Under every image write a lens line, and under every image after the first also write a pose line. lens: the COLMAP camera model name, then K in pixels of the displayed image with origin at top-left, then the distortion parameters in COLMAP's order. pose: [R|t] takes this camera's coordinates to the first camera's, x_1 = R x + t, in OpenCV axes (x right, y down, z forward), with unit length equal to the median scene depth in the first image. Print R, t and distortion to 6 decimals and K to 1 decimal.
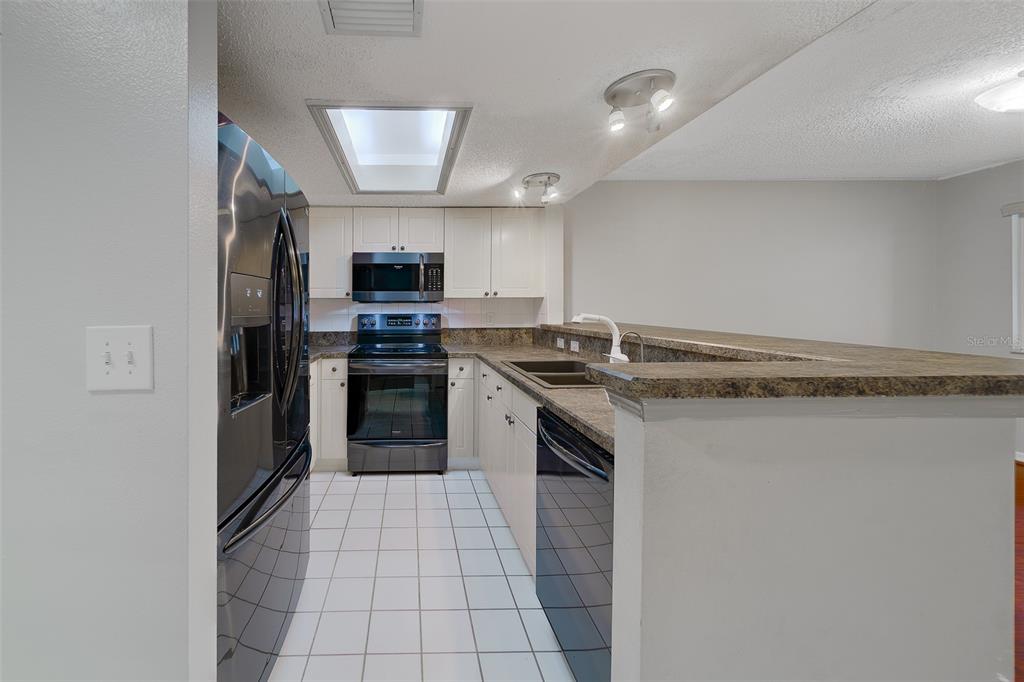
lens RADIAL K [[411.3, 0, 402.2], [0, 411.3, 293.0], [0, 0, 1]] dist [0.001236, 0.000310]
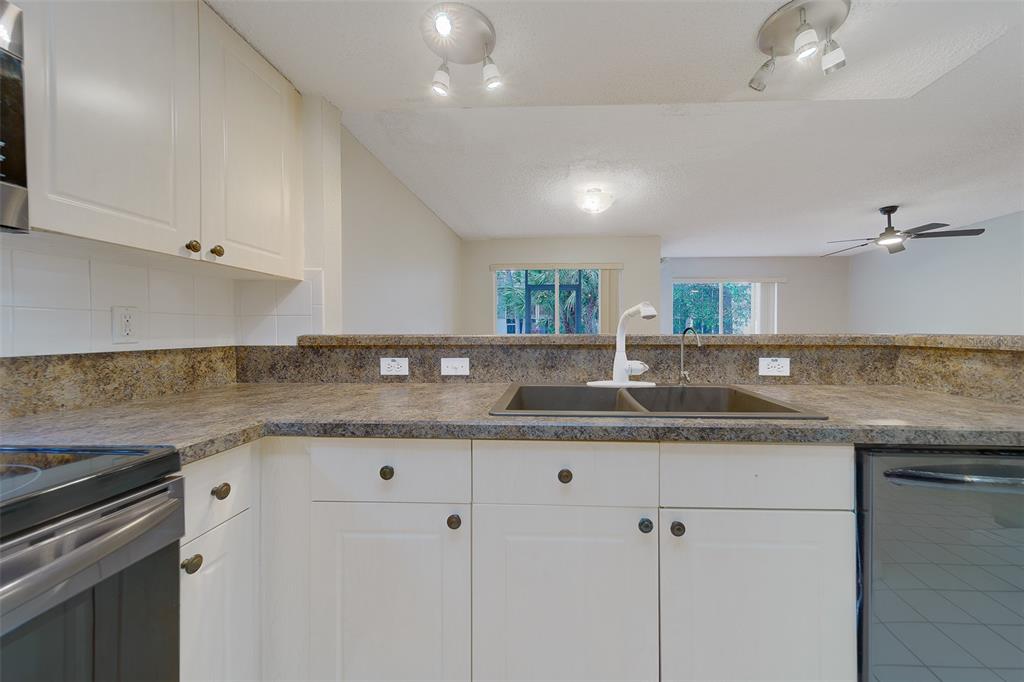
lens RADIAL K [[378.1, 0, 555.0], [0, 378.1, 337.8], [0, 0, 1]] dist [0.000647, 0.000020]
pose [[0.003709, -0.015165, 0.999878, -0.093438], [-0.035393, 0.999257, 0.015287, 0.056582], [-0.999367, -0.035445, 0.003169, 0.652719]]
